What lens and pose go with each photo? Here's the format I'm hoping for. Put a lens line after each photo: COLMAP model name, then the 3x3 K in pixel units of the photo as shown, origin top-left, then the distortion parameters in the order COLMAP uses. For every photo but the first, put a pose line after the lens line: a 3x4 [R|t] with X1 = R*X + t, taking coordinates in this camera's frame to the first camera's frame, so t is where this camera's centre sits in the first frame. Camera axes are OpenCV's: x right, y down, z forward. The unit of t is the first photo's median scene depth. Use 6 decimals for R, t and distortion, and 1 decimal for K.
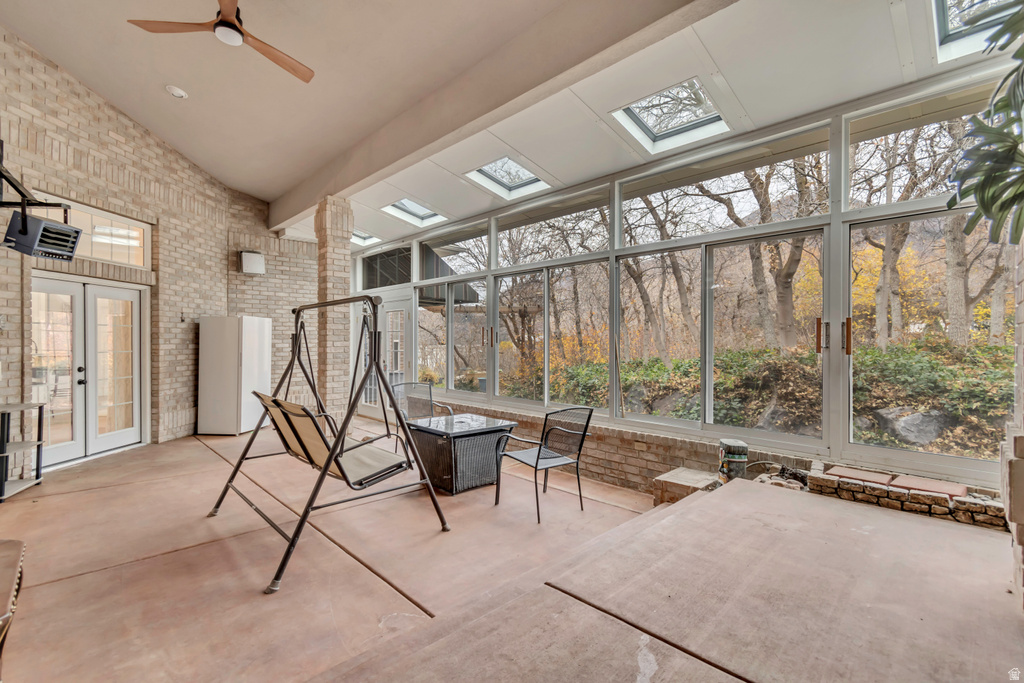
lens RADIAL K [[455.7, 0, 511.0], [0, 455.7, 340.4], [0, 0, 1]] dist [-0.000732, -0.000244]
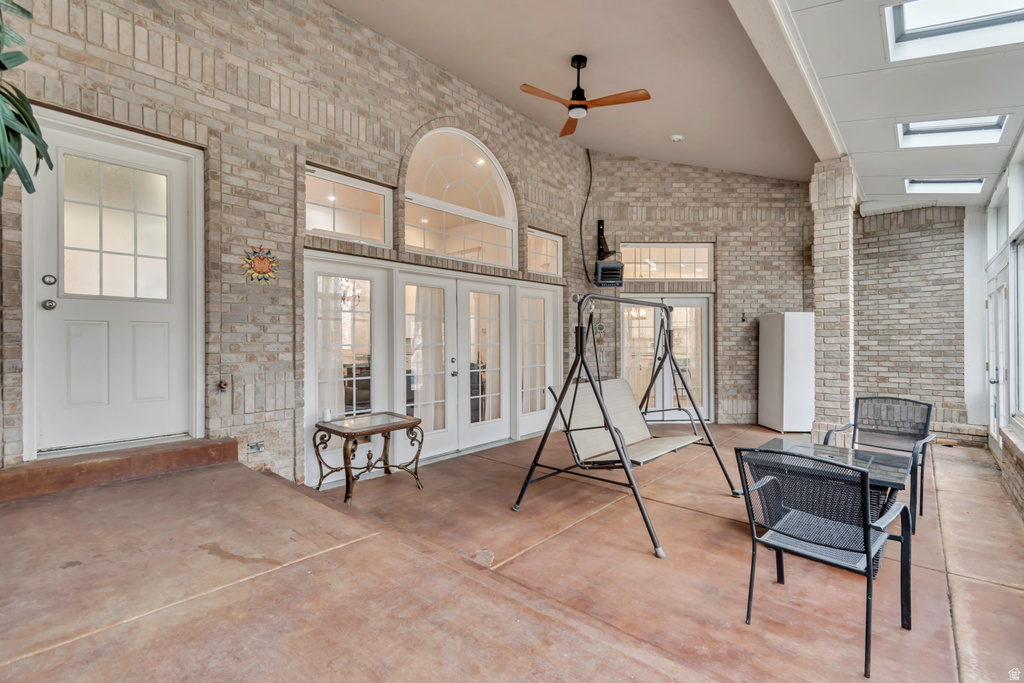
lens RADIAL K [[455.7, 0, 511.0], [0, 455.7, 340.4], [0, 0, 1]] dist [-0.000732, -0.000244]
pose [[0.076356, -0.003738, -0.997074, 0.360601], [0.004740, 0.999983, -0.003386, 0.007561], [0.997069, -0.004468, 0.076373, 0.348113]]
